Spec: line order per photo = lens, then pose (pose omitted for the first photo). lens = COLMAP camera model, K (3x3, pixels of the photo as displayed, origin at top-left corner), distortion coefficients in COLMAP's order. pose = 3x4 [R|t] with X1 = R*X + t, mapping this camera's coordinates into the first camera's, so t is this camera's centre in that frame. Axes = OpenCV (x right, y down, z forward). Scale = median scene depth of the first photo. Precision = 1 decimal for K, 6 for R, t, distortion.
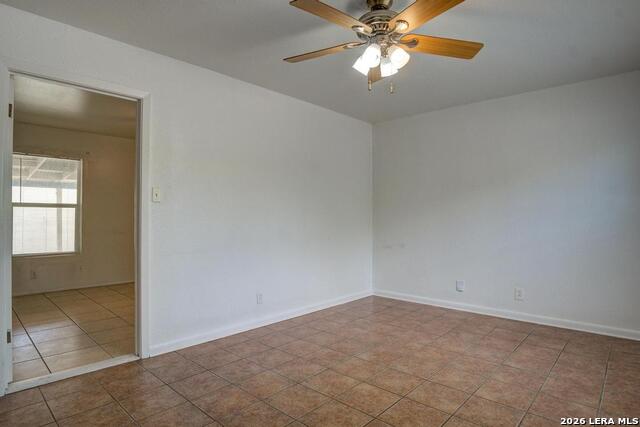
lens RADIAL K [[357.9, 0, 319.8], [0, 357.9, 208.0], [0, 0, 1]] dist [-0.062166, 0.014276]
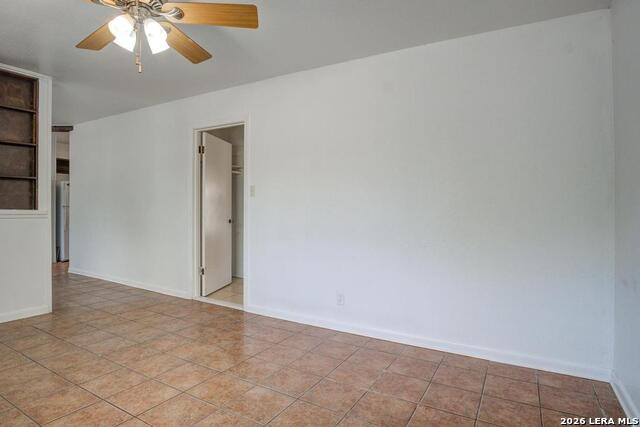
lens RADIAL K [[357.9, 0, 319.8], [0, 357.9, 208.0], [0, 0, 1]] dist [-0.062166, 0.014276]
pose [[0.209909, 0.002164, -0.977719, 0.923486], [0.012989, 0.999903, 0.005002, 0.026783], [0.977635, -0.013749, 0.209860, 1.017907]]
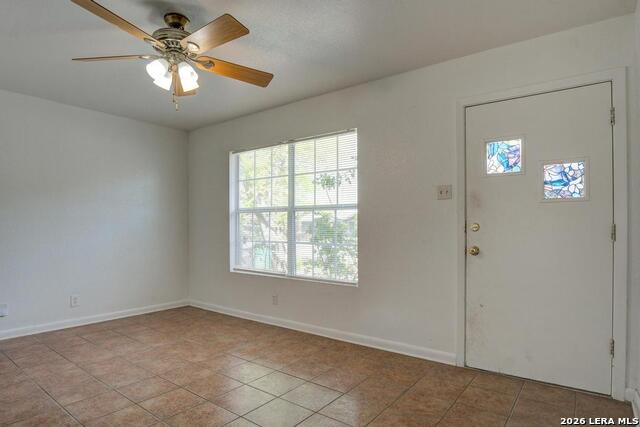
lens RADIAL K [[372.8, 0, 315.0], [0, 372.8, 212.0], [0, 0, 1]] dist [-0.037948, -0.000141]
pose [[-0.081972, 0.029667, 0.996193, -0.773936], [-0.015594, 0.999396, -0.031045, 0.013552], [-0.996513, -0.018080, -0.081460, 0.546548]]
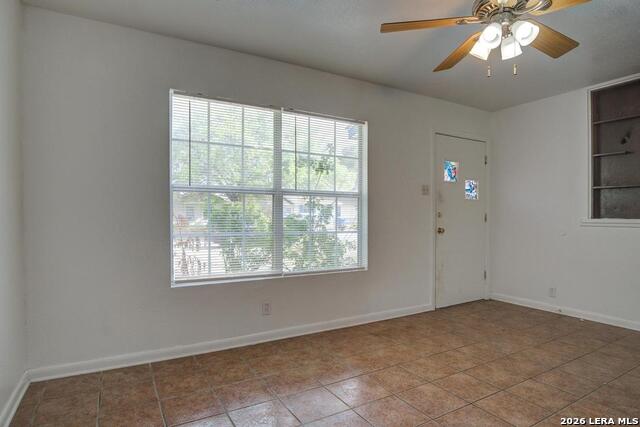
lens RADIAL K [[357.9, 0, 319.8], [0, 357.9, 208.0], [0, 0, 1]] dist [-0.062166, 0.014276]
pose [[-0.956338, -0.004305, 0.292232, 0.284406], [-0.015332, 0.999254, -0.035456, 0.049013], [-0.291861, -0.038388, -0.955690, 1.614415]]
